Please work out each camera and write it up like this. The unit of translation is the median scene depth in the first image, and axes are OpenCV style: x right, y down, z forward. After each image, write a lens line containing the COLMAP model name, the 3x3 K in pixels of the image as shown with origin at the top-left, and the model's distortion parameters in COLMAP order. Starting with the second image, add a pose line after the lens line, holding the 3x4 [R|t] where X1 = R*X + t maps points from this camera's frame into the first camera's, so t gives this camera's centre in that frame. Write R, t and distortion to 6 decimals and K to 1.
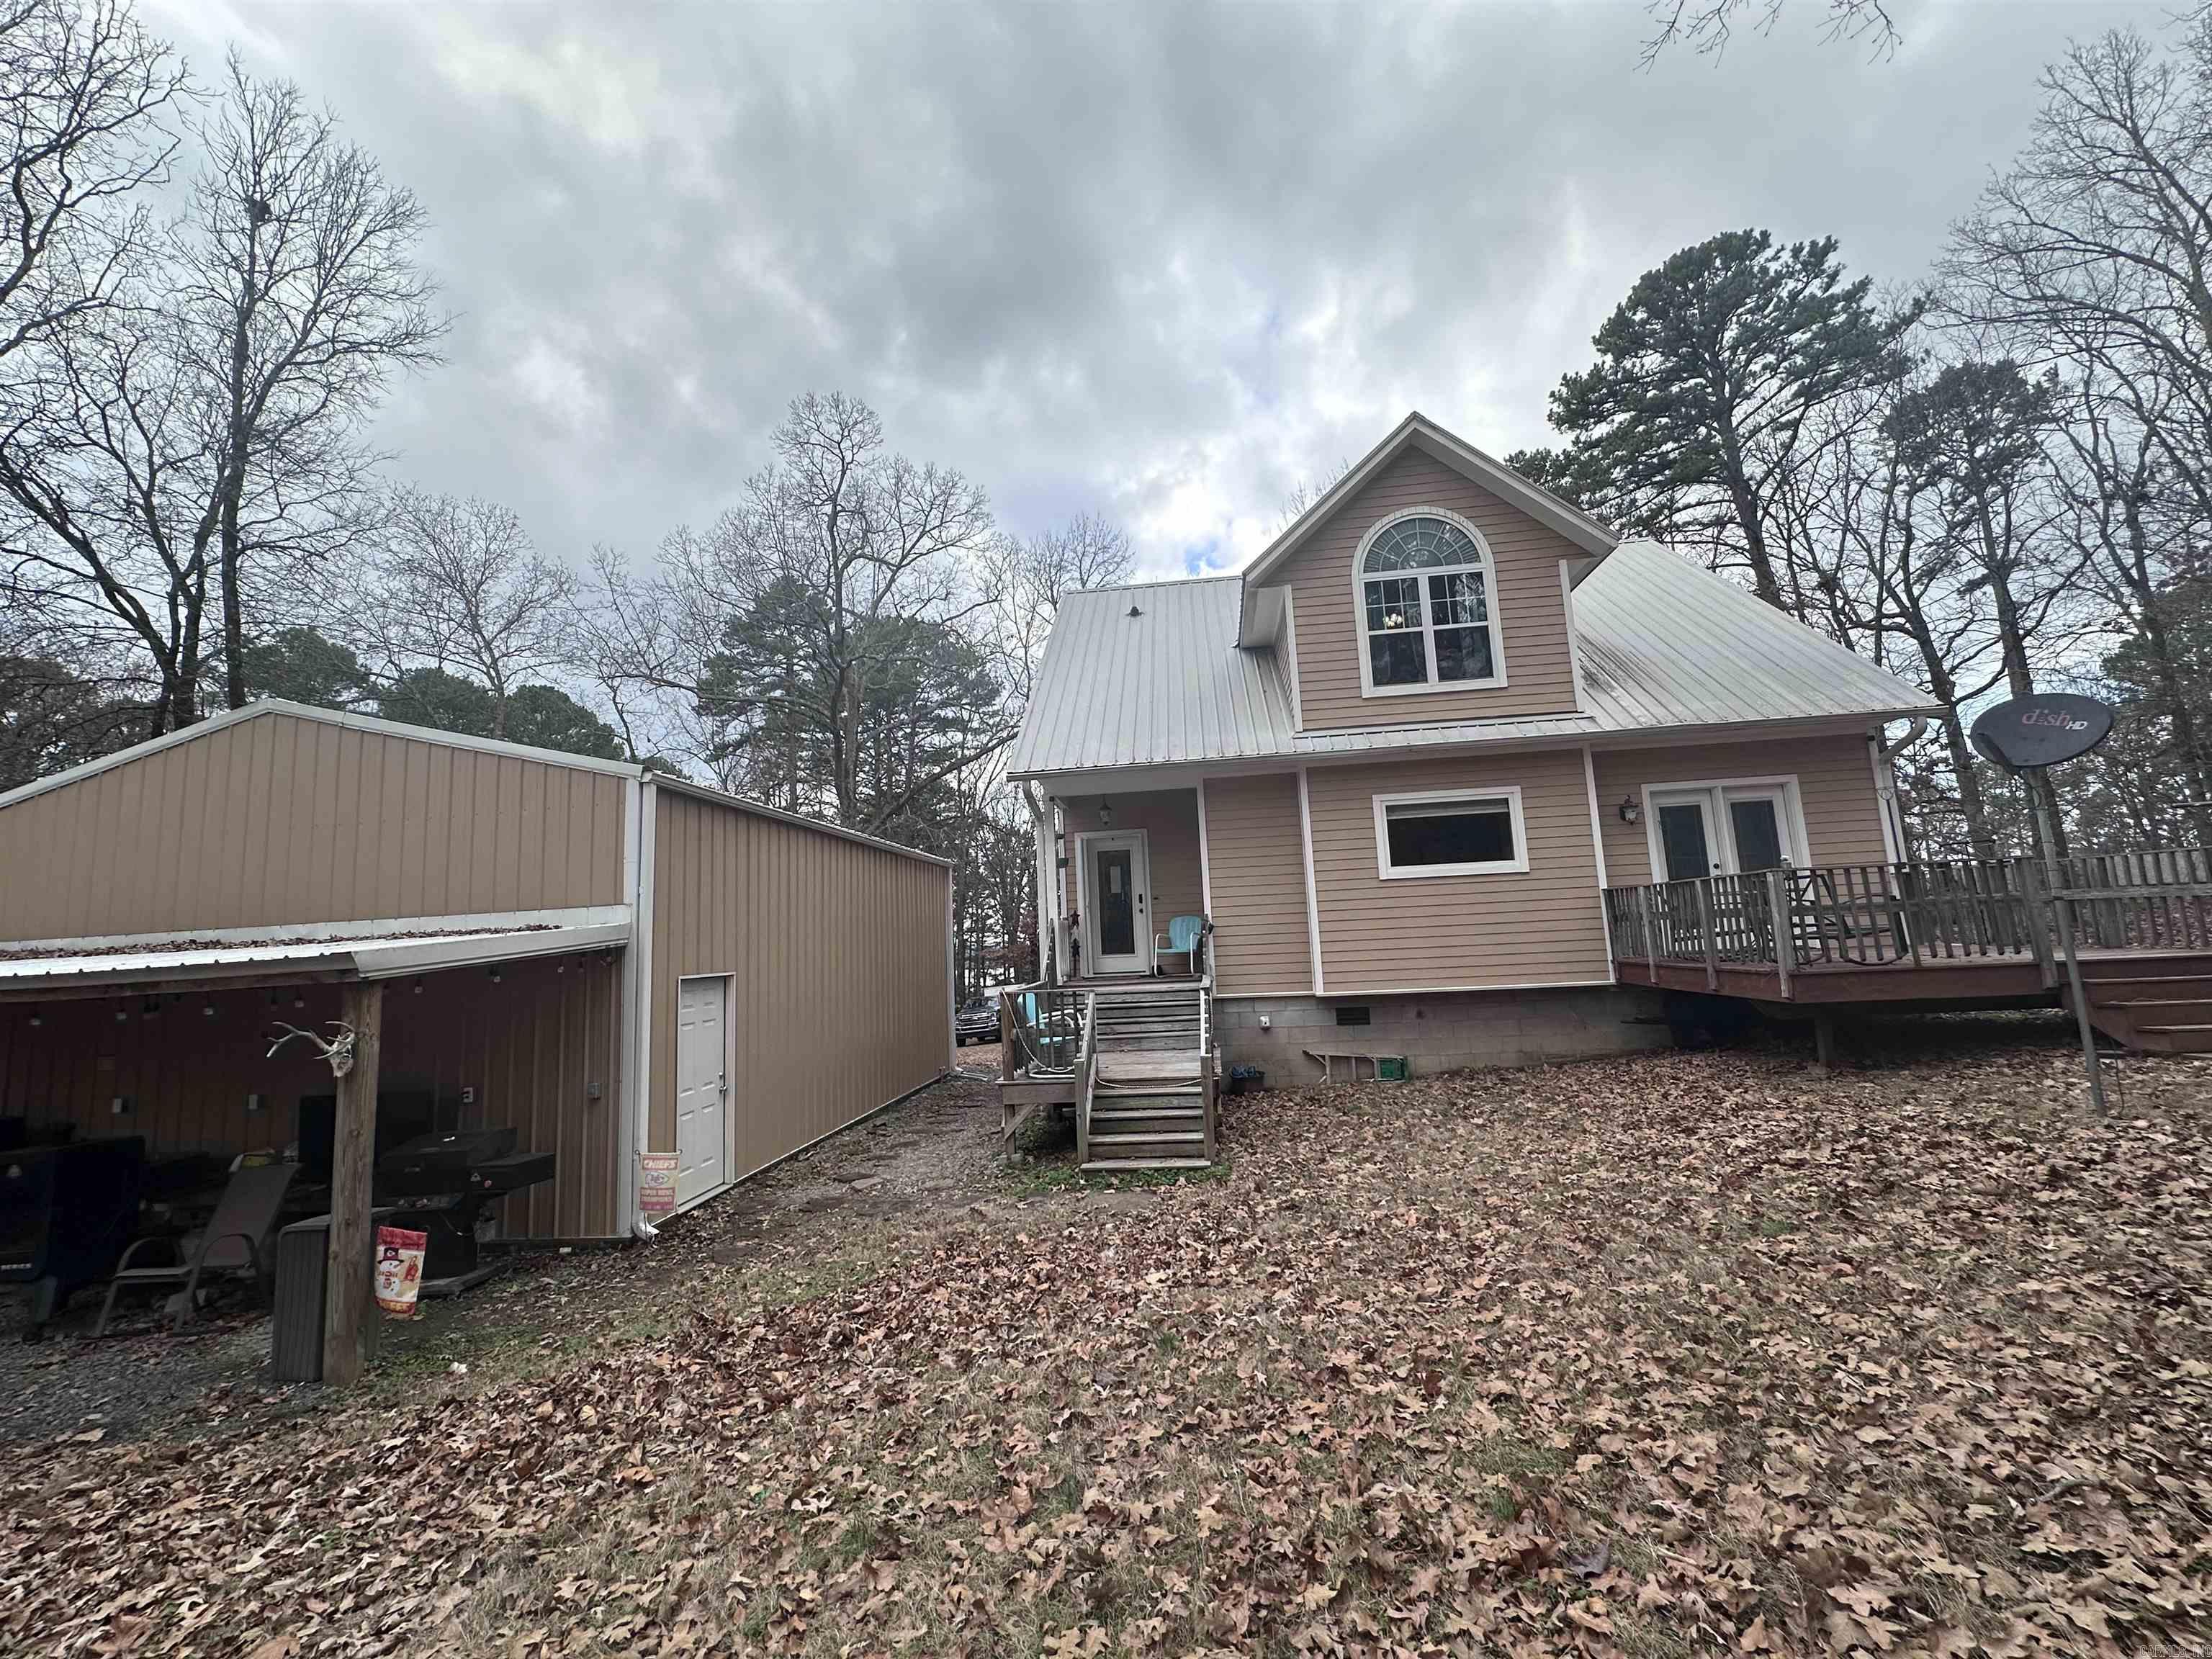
lens RADIAL K [[885.8, 0, 1103.5], [0, 885.8, 828.2], [0, 0, 1]] dist [-0.001869, -0.000365]
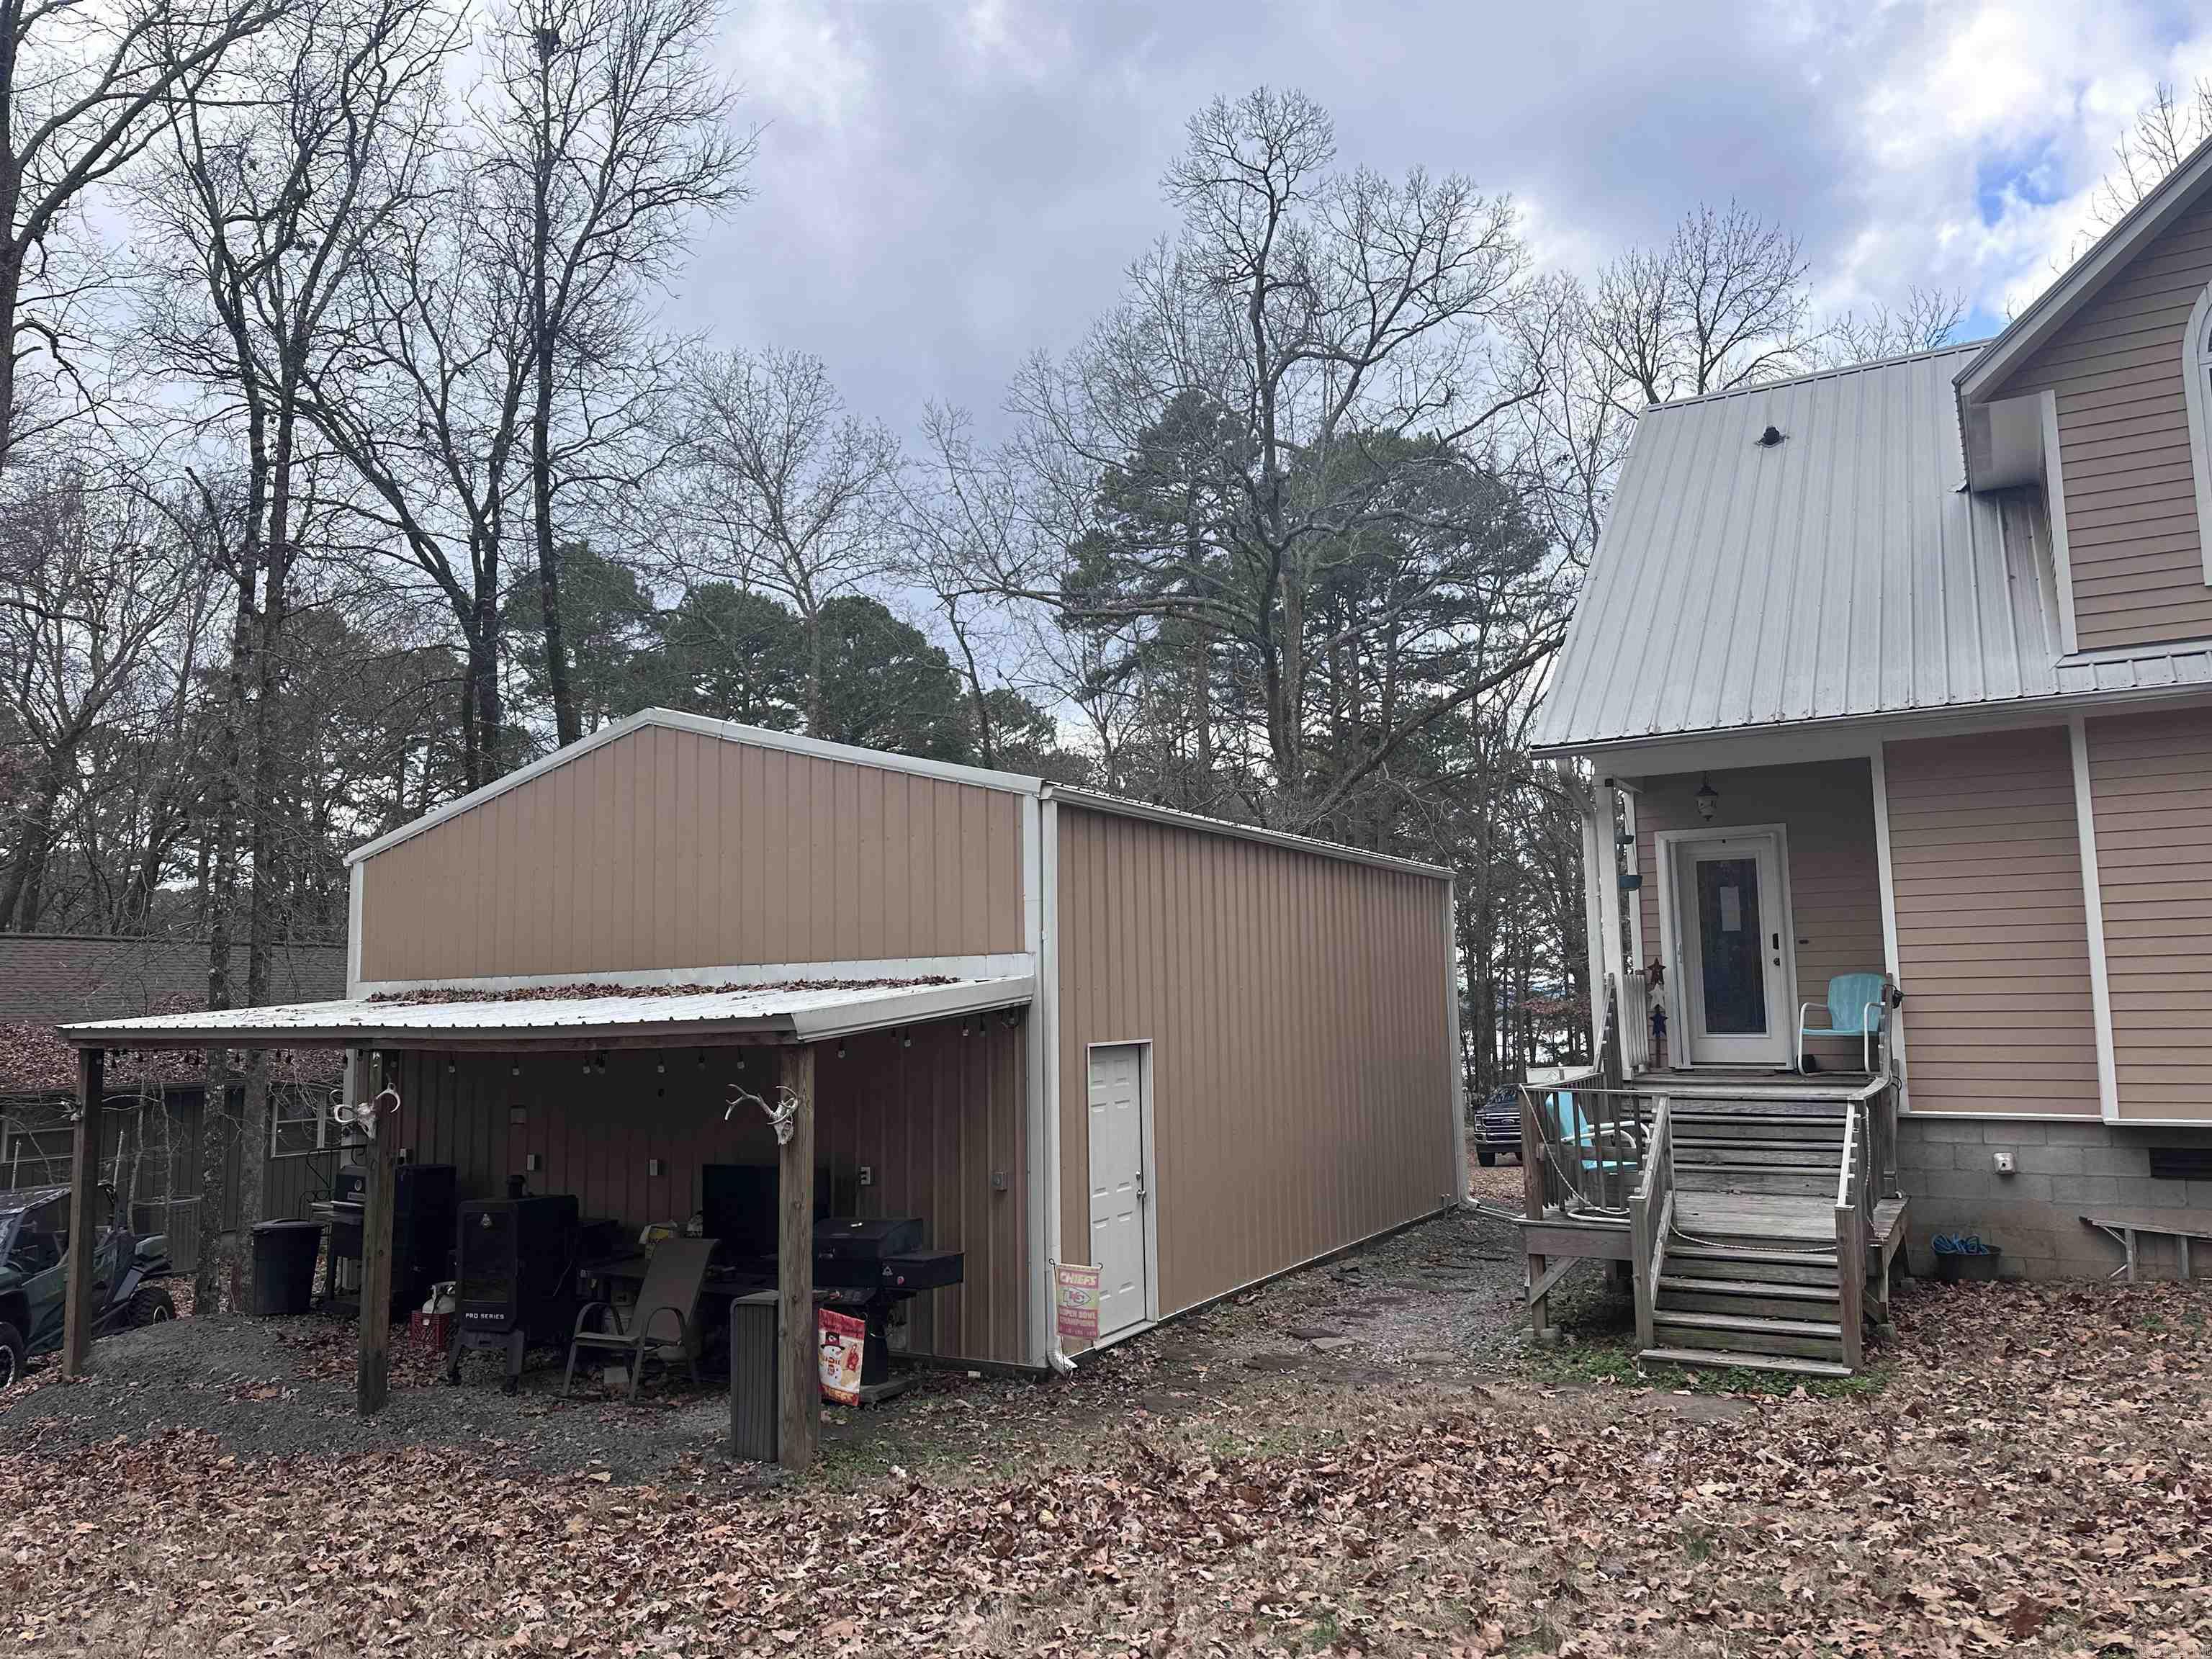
lens RADIAL K [[1534.9, 0, 1088.9], [0, 1534.9, 835.0], [0, 0, 1]] dist [0.071191, -0.089897]
pose [[0.916244, -0.012093, -0.400438, 0.045290], [0.025713, 0.999259, 0.028655, -0.039602], [0.399795, -0.036551, 0.915876, -0.162309]]
